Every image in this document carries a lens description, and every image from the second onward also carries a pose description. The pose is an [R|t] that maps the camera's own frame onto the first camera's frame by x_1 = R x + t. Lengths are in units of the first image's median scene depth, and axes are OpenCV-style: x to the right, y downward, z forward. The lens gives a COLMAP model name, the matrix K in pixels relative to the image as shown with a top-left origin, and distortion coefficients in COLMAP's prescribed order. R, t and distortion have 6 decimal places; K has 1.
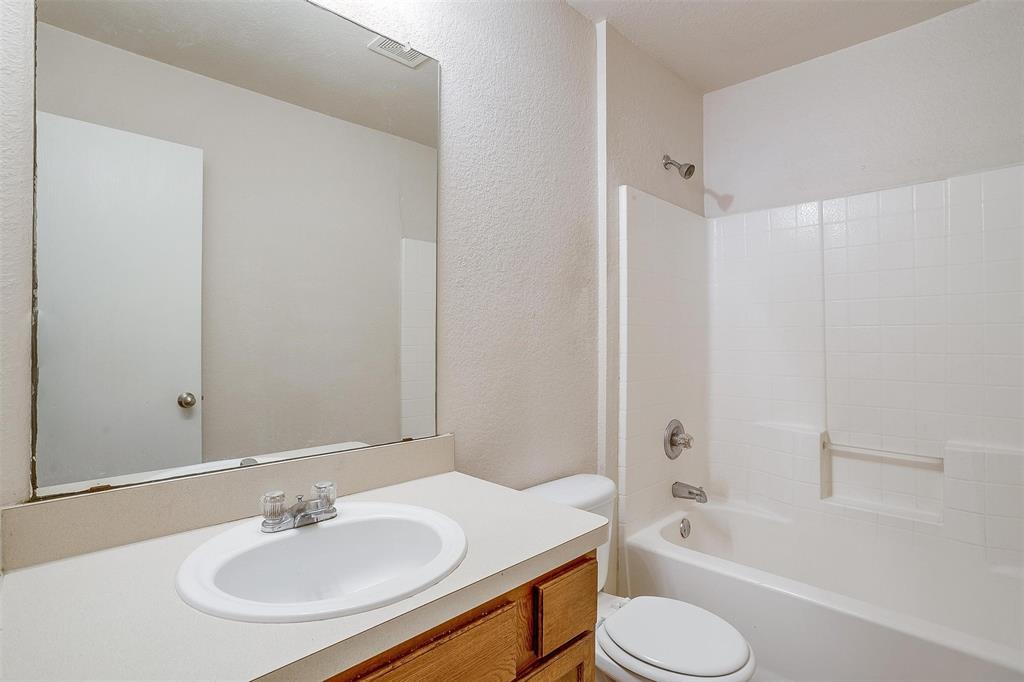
lens RADIAL K [[501.0, 0, 519.4], [0, 501.0, 336.8], [0, 0, 1]] dist [-0.049851, 0.025037]
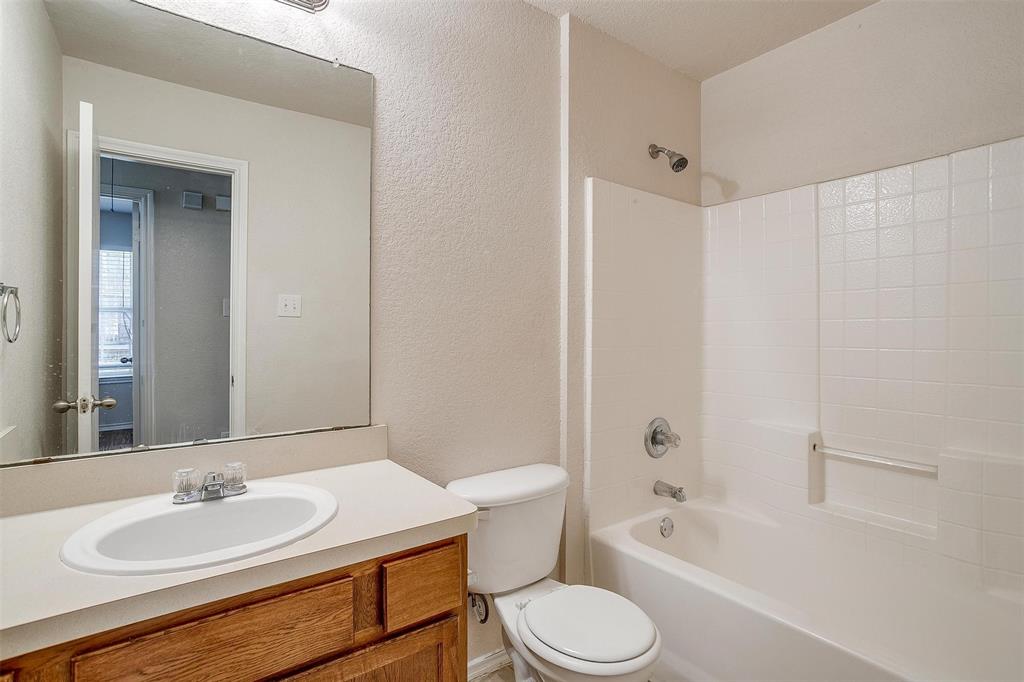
lens RADIAL K [[501.0, 0, 532.0], [0, 501.0, 336.4], [0, 0, 1]] dist [-0.049851, 0.025037]
pose [[0.988350, -0.001266, -0.152191, 0.251332], [0.003352, 0.999904, 0.013457, -0.004600], [0.152159, -0.013810, 0.988260, -0.001619]]
